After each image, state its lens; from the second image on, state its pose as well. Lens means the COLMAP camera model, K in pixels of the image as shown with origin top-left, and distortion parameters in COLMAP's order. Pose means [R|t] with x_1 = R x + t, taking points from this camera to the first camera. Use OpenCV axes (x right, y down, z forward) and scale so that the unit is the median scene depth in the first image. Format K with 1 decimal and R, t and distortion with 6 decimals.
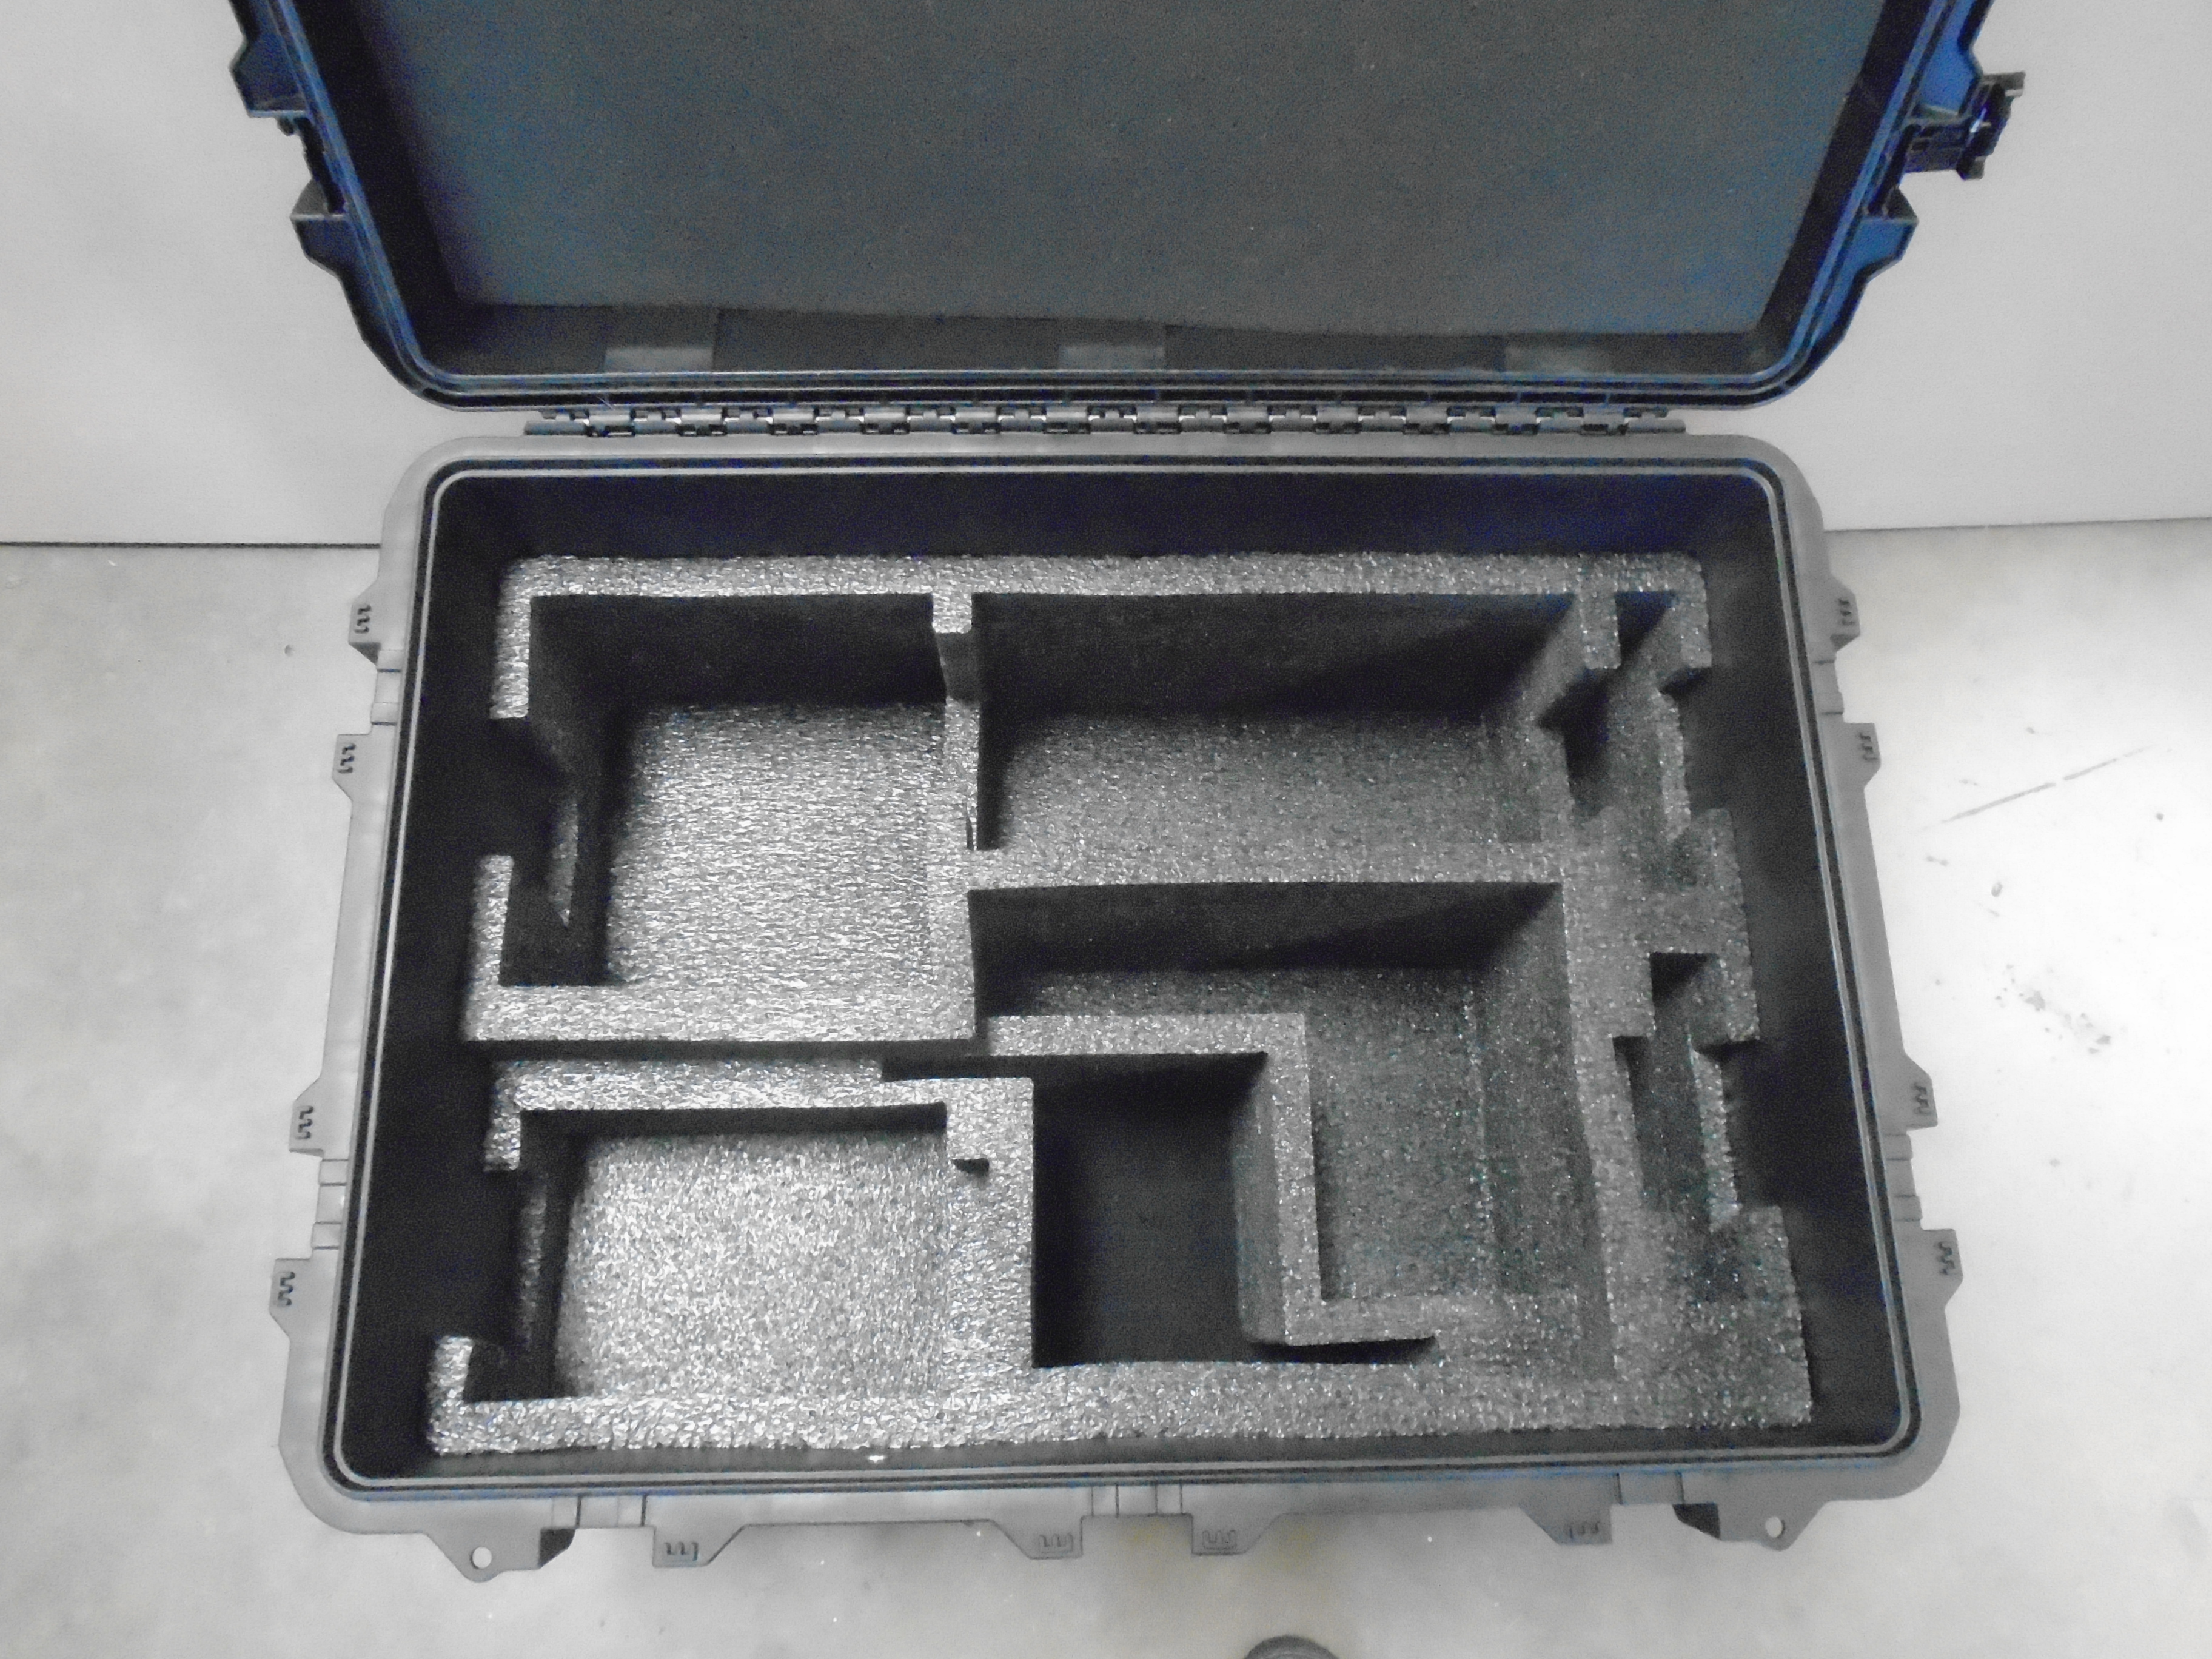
lens RADIAL K [[1685.0, 0, 1102.4], [0, 1685.0, 826.8], [0, 0, 1]] dist [-0.006418, -0.008583]
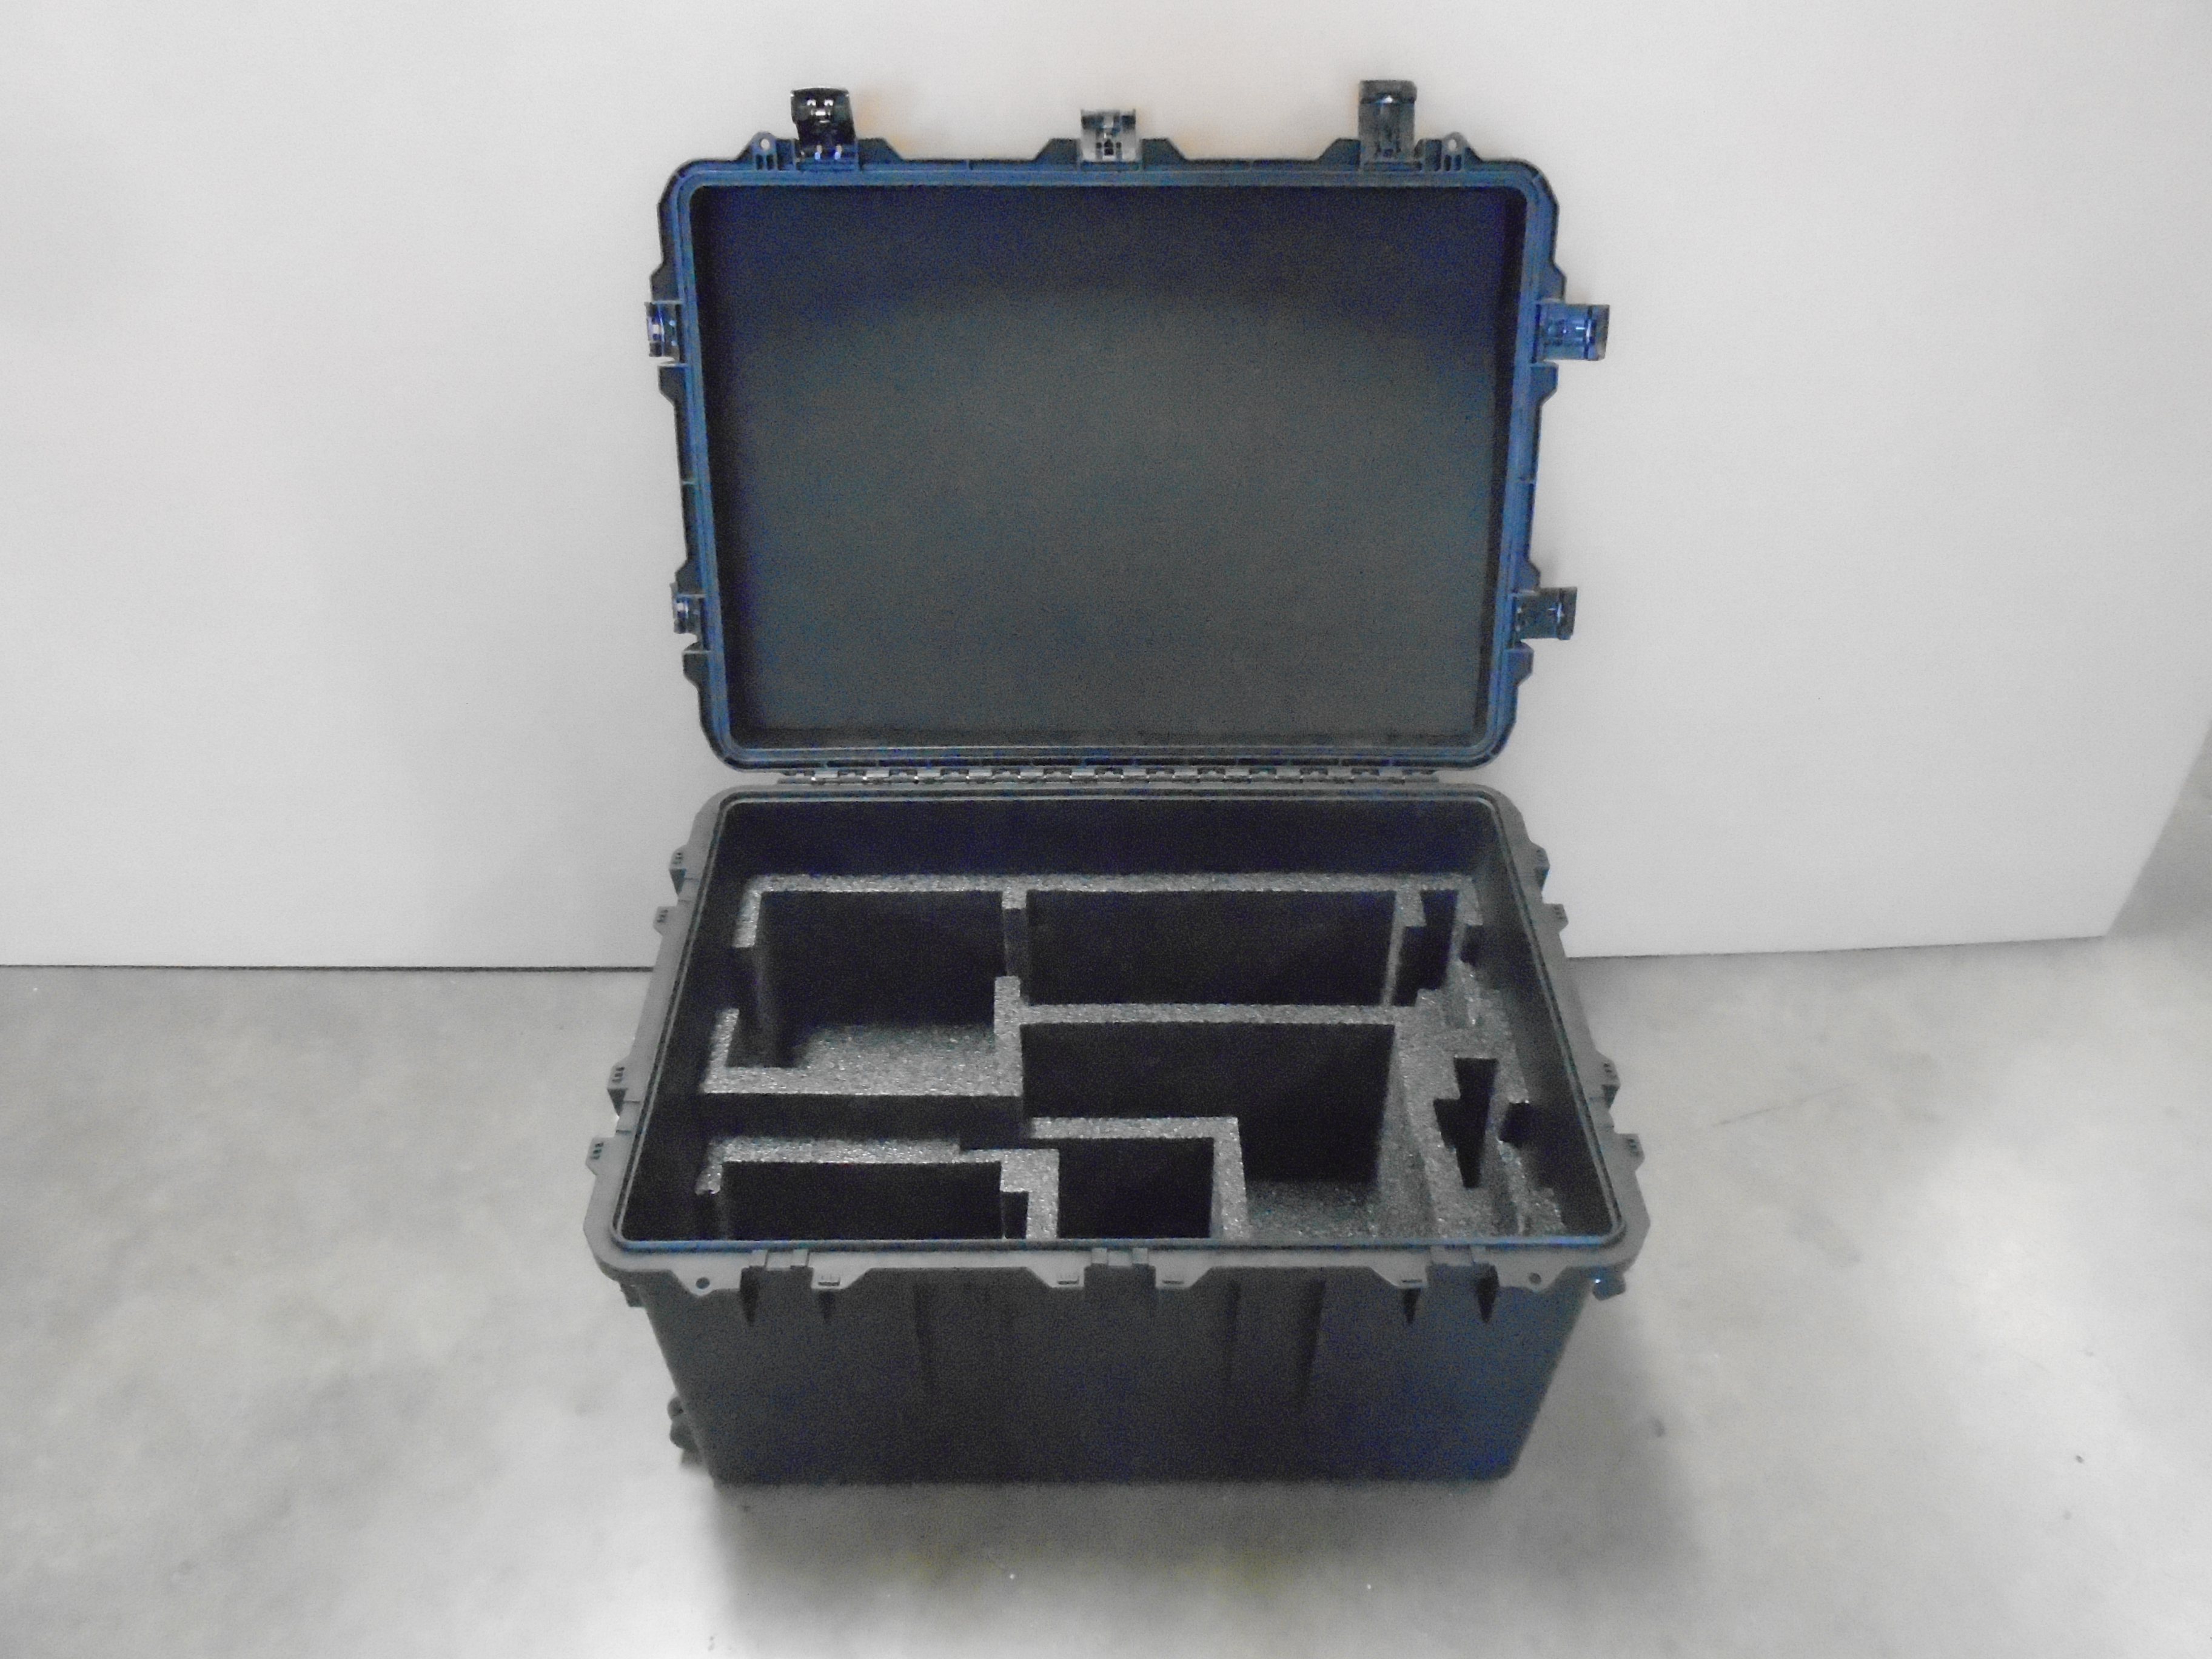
lens RADIAL K [[1685.0, 0, 1102.7], [0, 1685.0, 828.4], [0, 0, 1]] dist [-0.006418, -0.008583]
pose [[0.999625, -0.015255, -0.022750, 0.038016], [0.000310, 0.836805, -0.547500, 0.753800], [0.027389, 0.547288, 0.836496, -0.435318]]
